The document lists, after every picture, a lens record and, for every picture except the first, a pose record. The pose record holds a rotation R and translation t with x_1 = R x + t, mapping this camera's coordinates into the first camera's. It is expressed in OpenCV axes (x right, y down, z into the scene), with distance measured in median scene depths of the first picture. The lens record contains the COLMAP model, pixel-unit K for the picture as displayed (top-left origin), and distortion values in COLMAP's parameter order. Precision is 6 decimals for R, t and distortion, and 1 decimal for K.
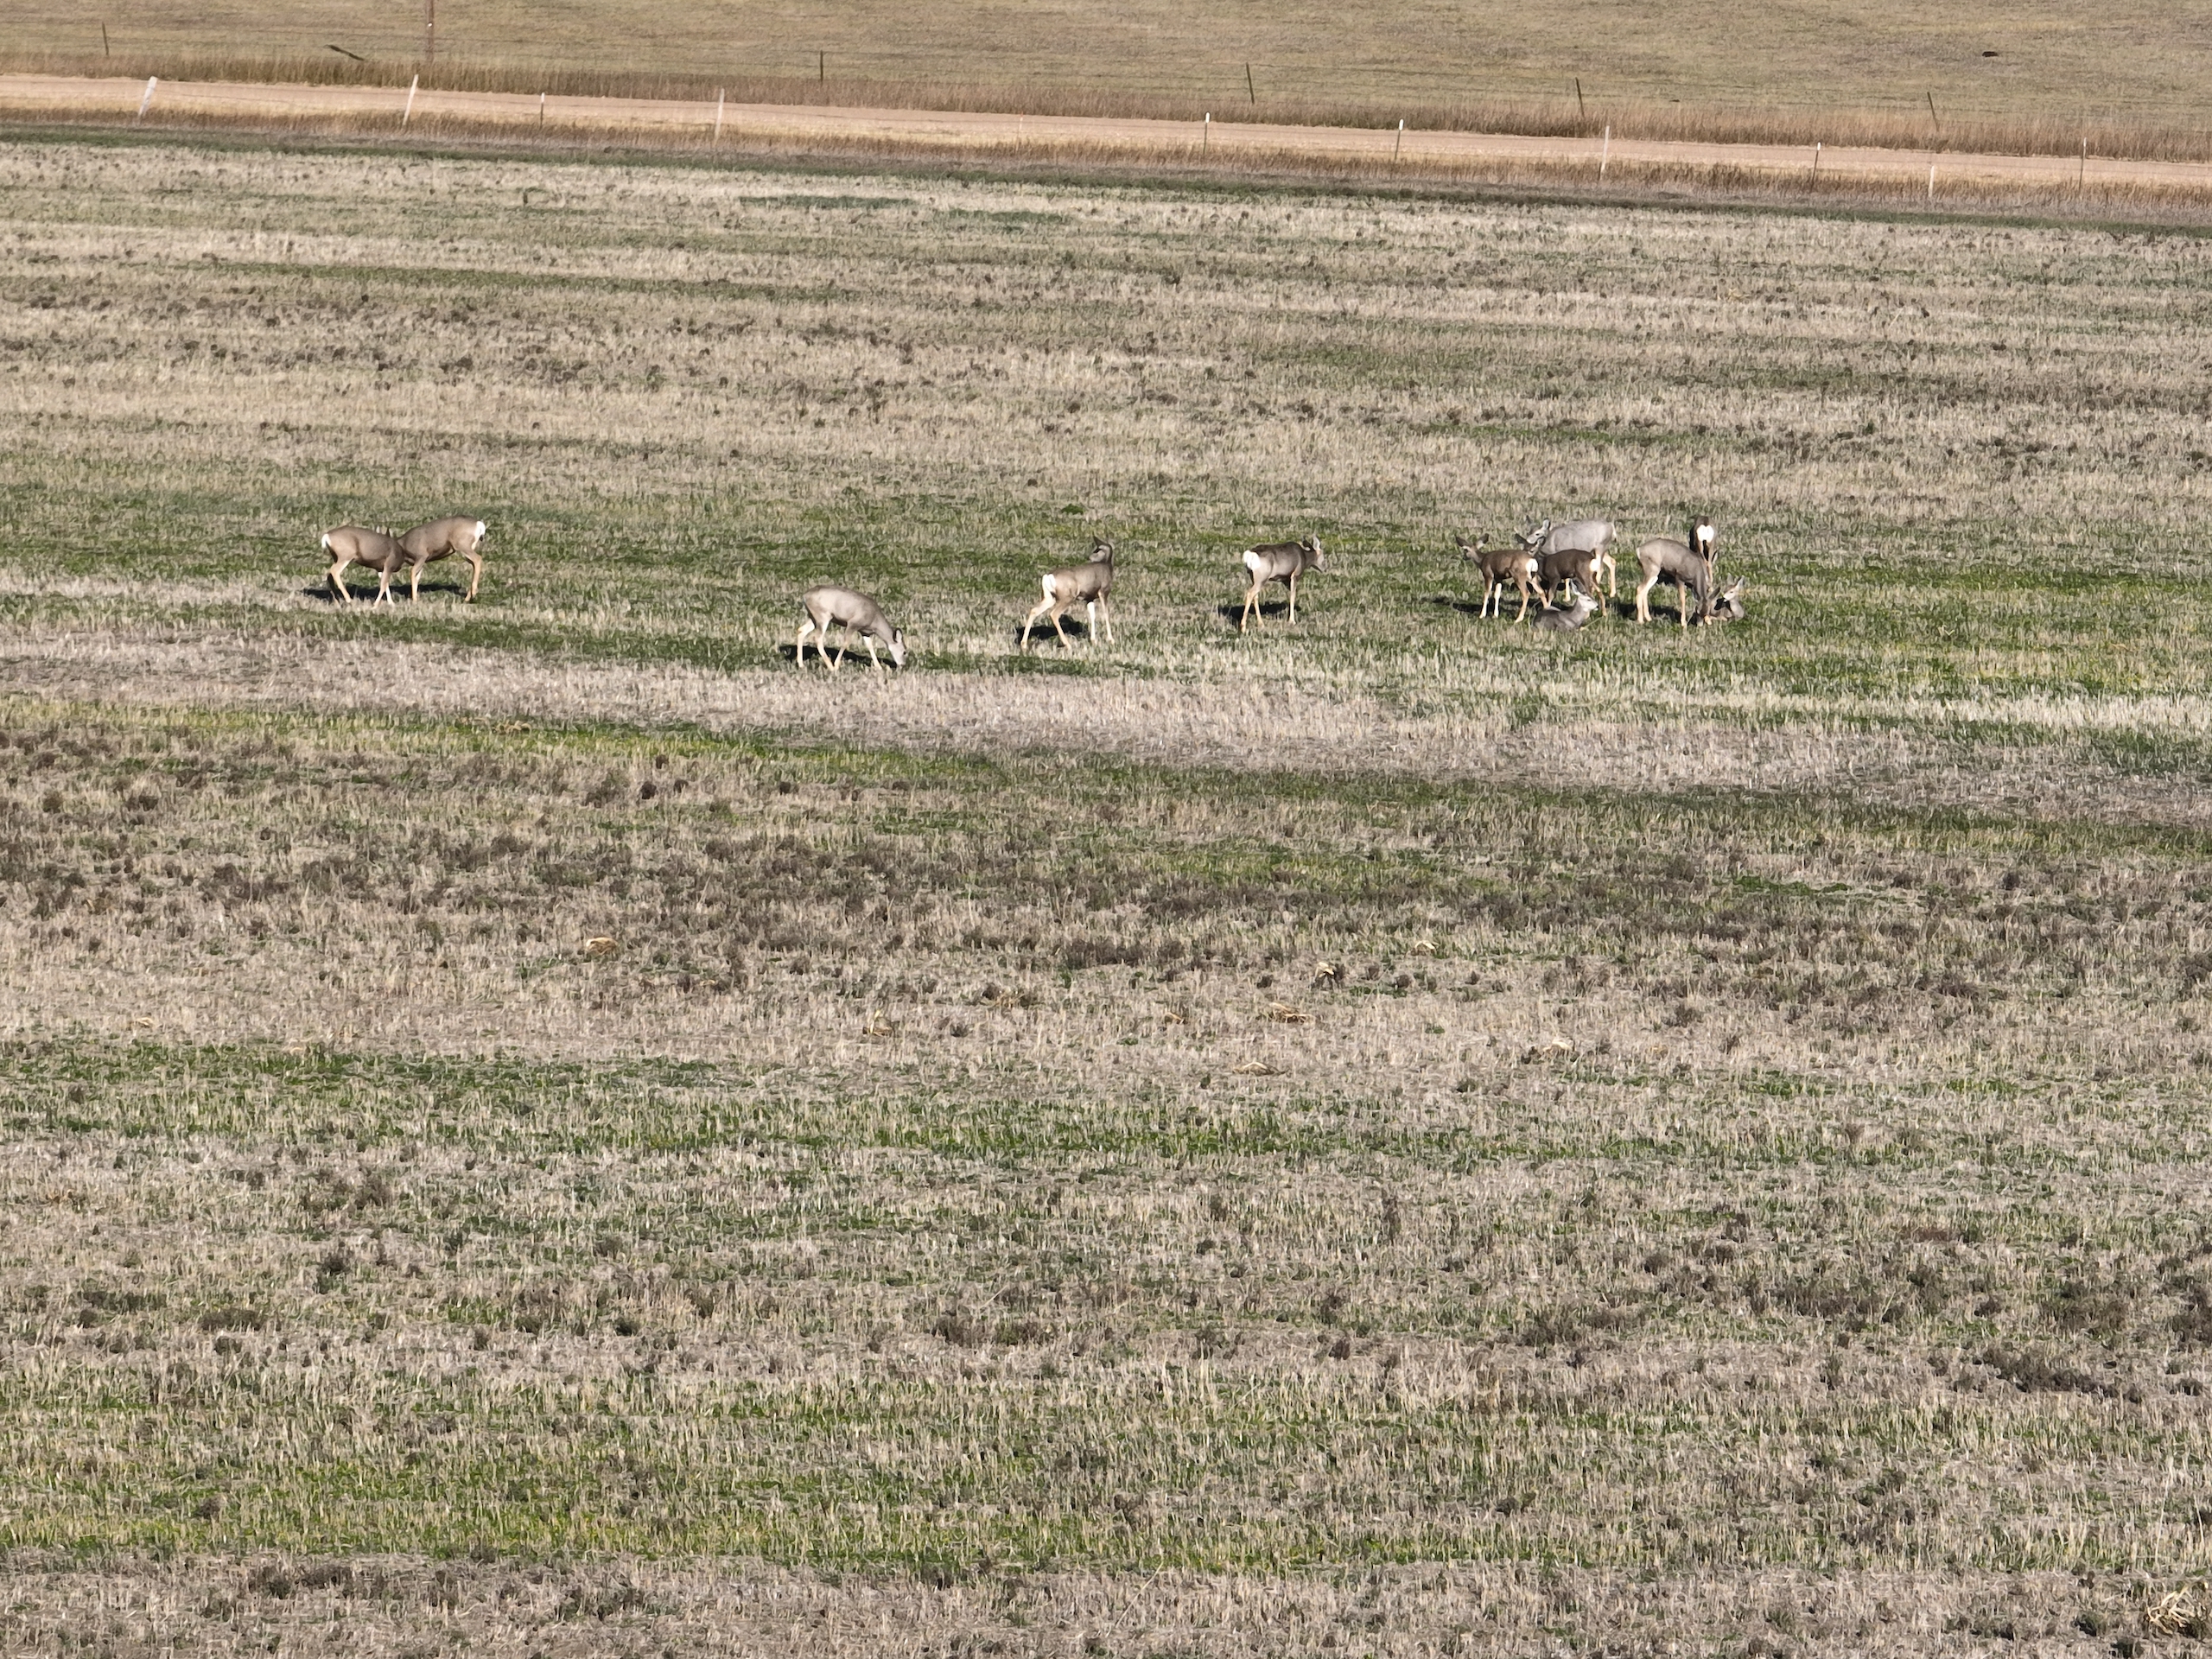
lens RADIAL K [[11371.7, 0, 1104.4], [0, 11371.7, 825.1], [0, 0, 1]] dist [-0.299128, 0.000000]
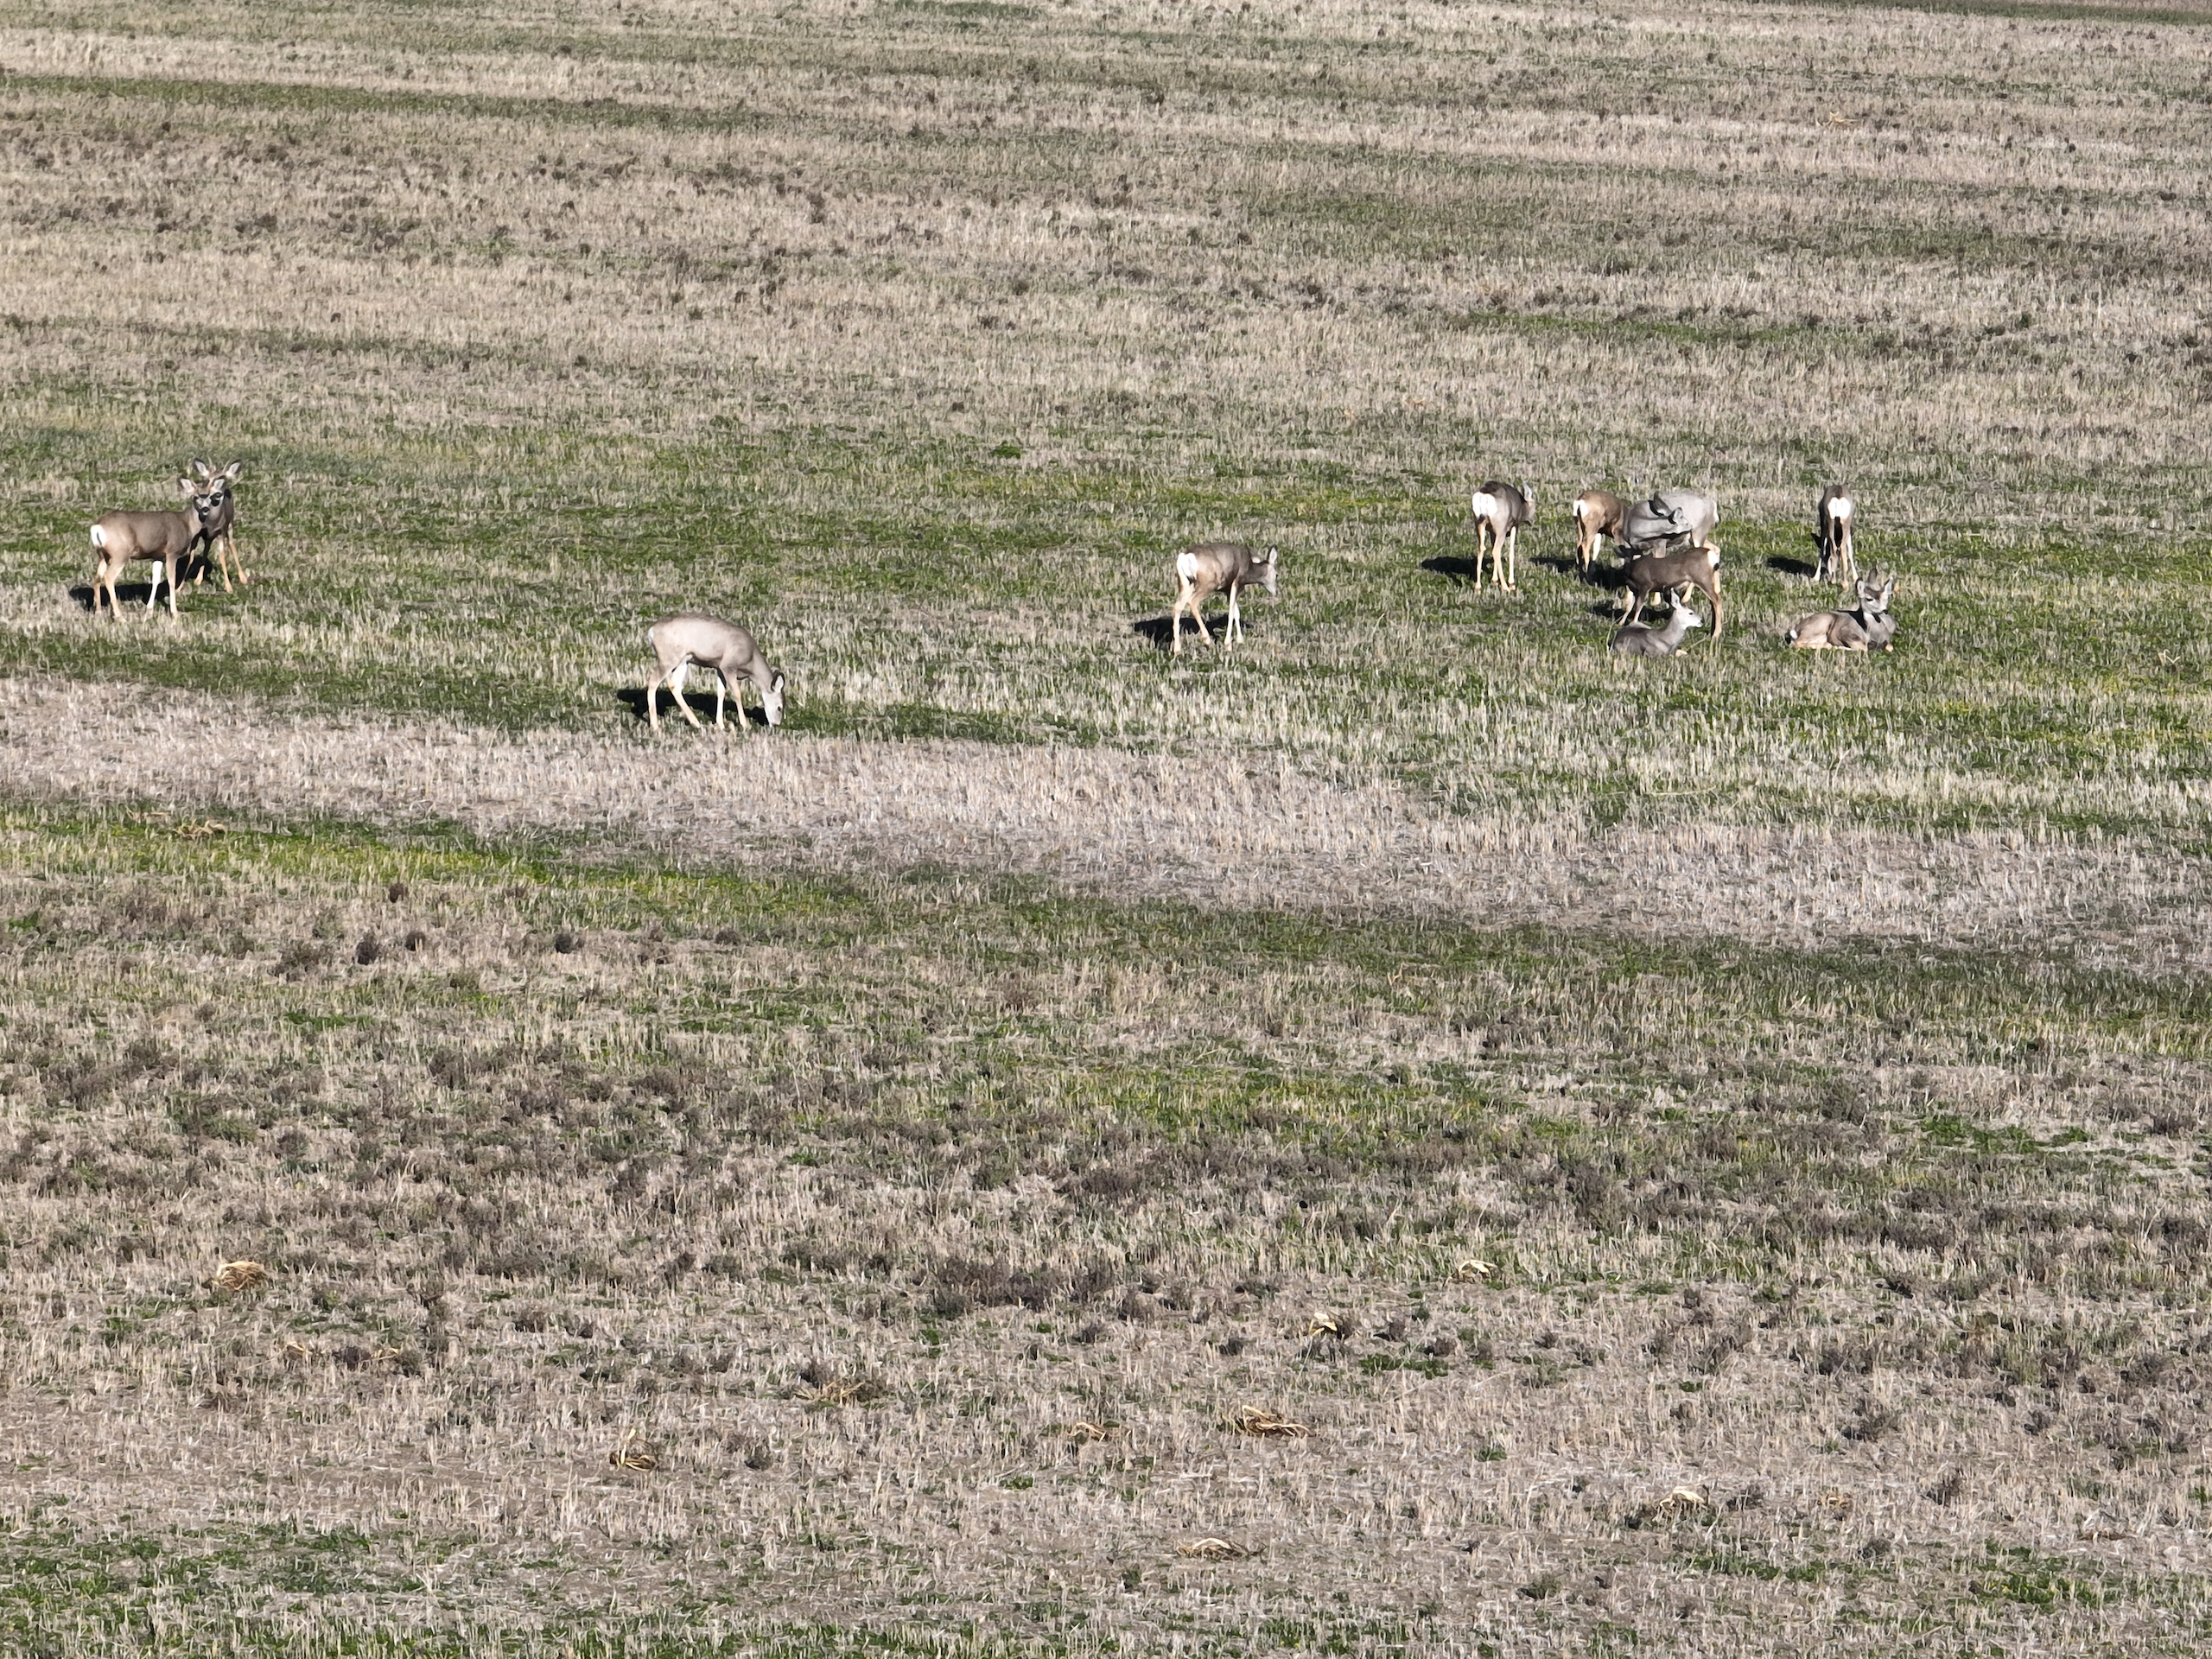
lens RADIAL K [[11371.7, 0, 1118.7], [0, 11371.7, 843.9], [0, 0, 1]] dist [-0.299128, 0.000000]
pose [[0.999998, 0.001660, -0.000716, 0.006197], [-0.001639, 0.999587, 0.028700, -0.026795], [0.000763, -0.028699, 0.999588, 0.265432]]
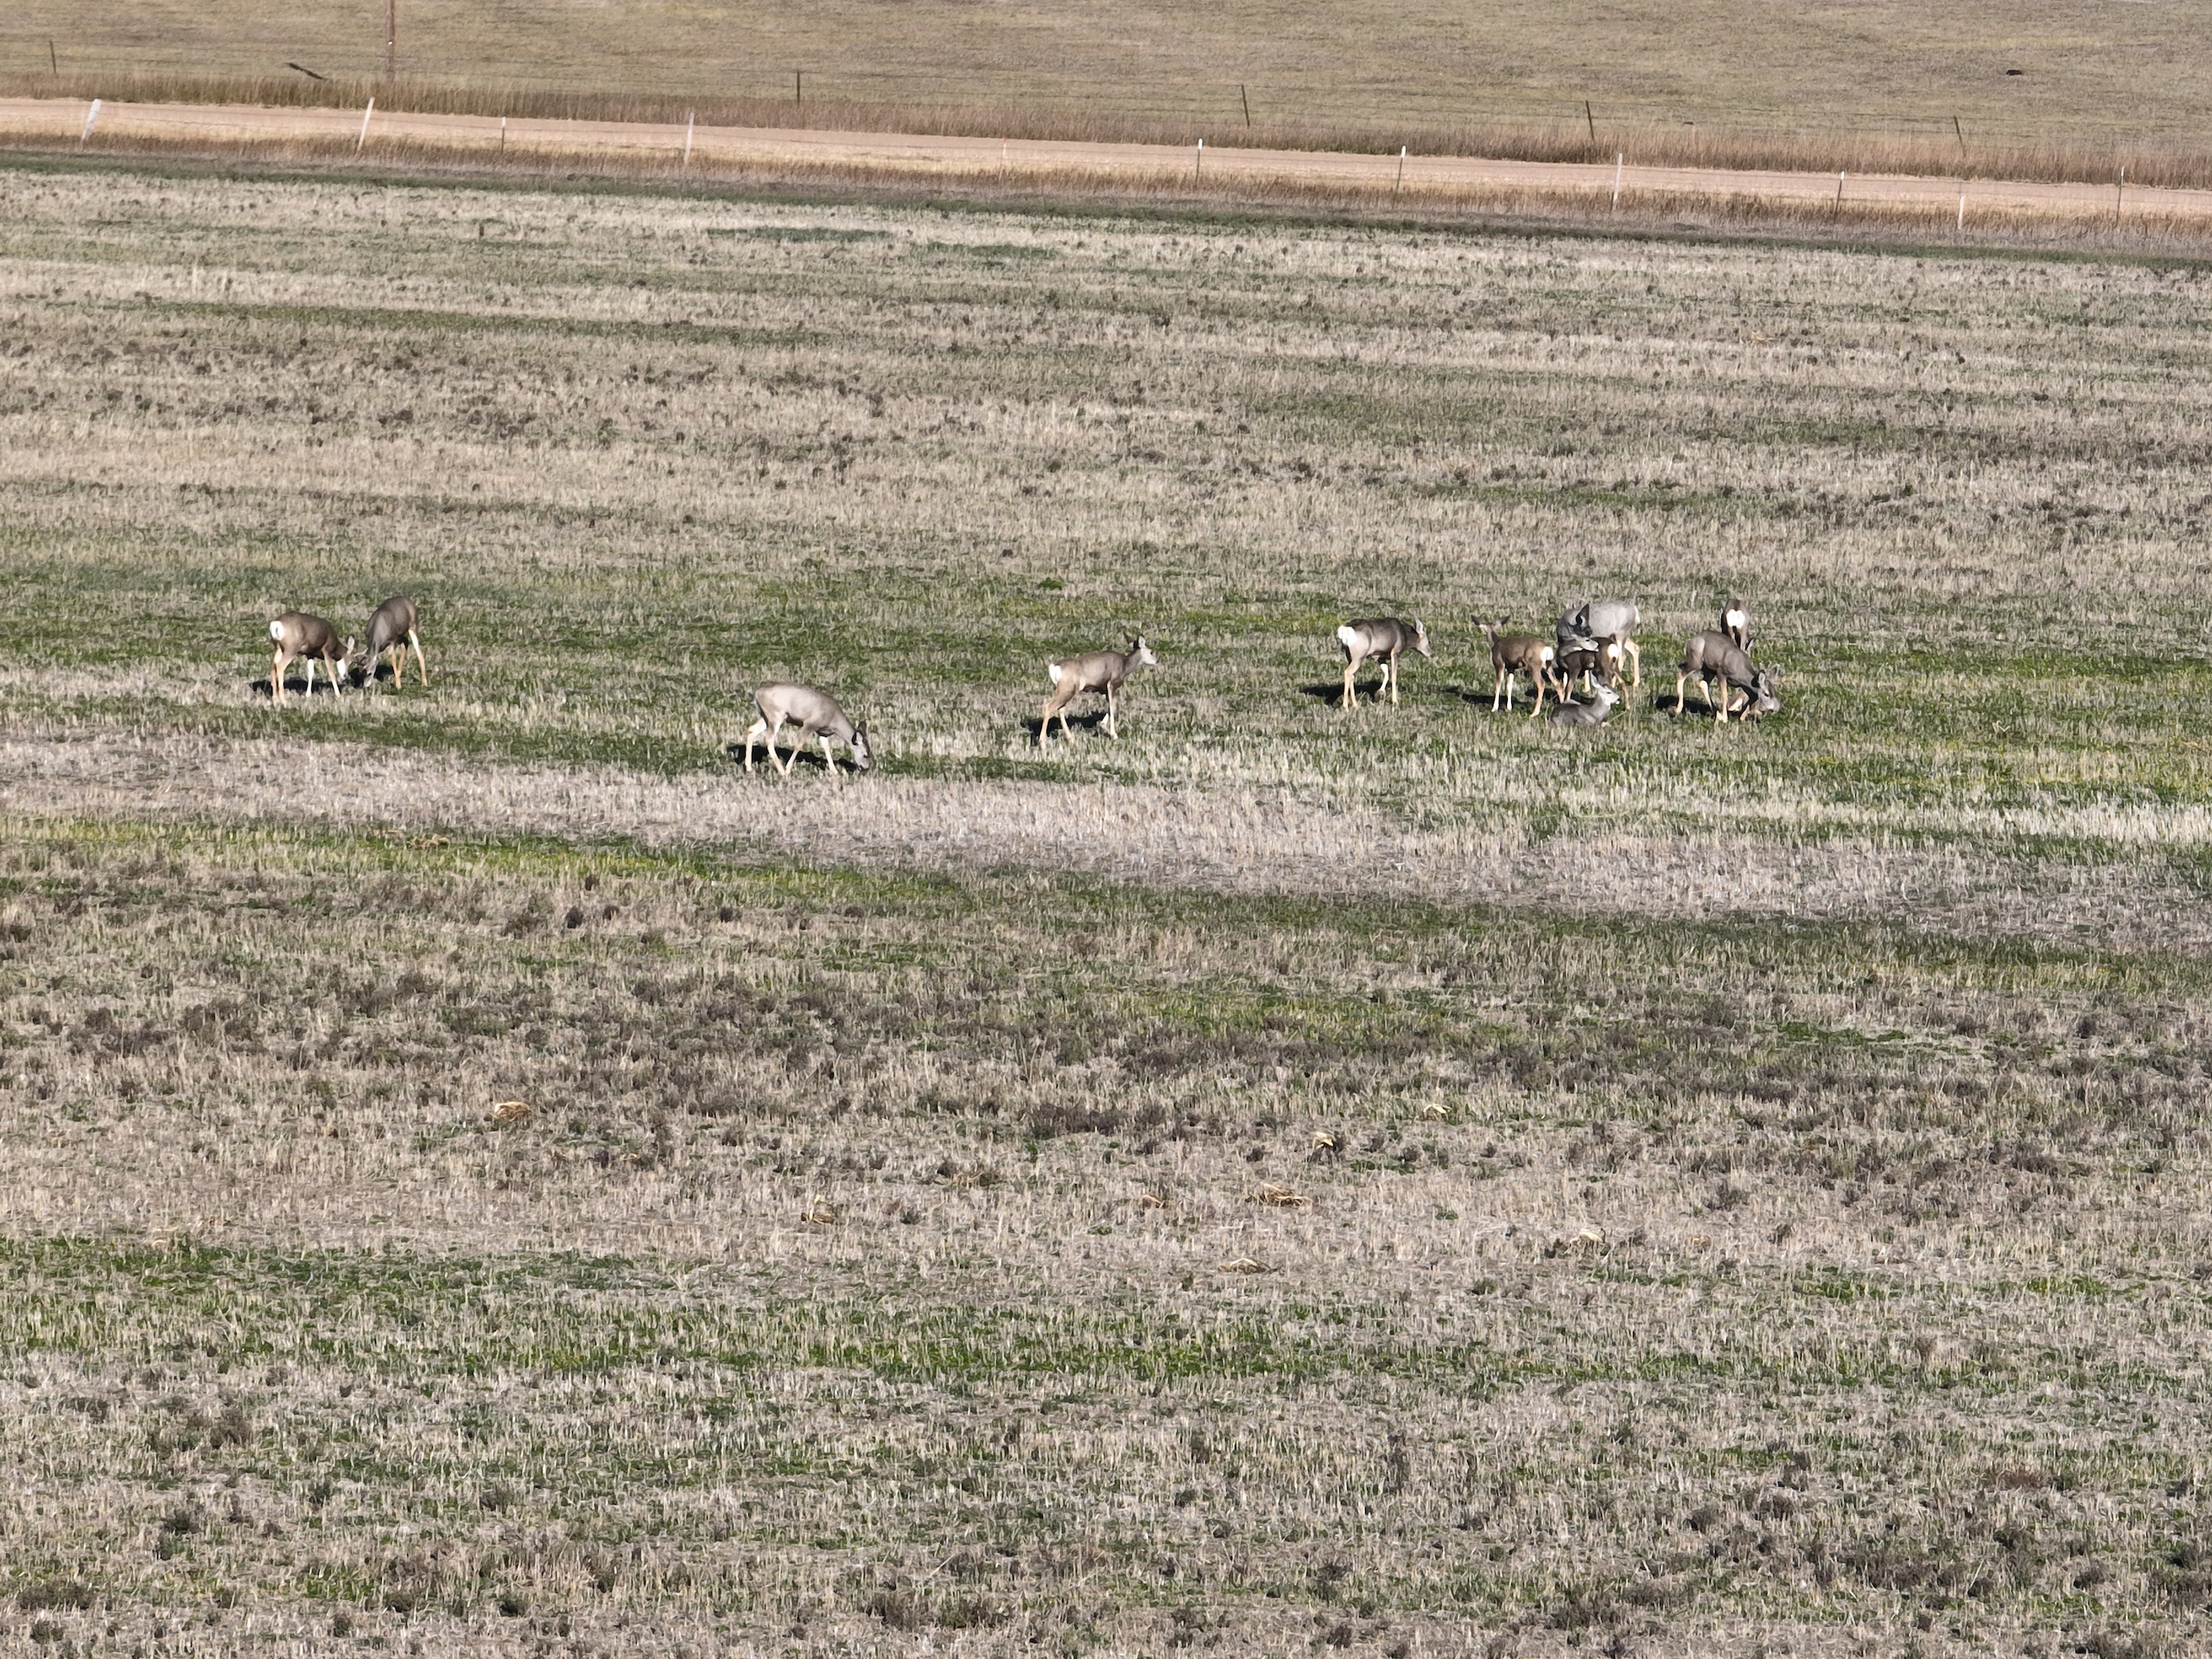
lens RADIAL K [[11371.7, 0, 1102.0], [0, 11371.7, 823.8], [0, 0, 1]] dist [-0.299128, 0.000000]
pose [[1.000000, 0.000492, -0.000039, 0.001659], [-0.000492, 1.000000, -0.000176, -0.009329], [0.000039, 0.000176, 1.000000, 0.086052]]
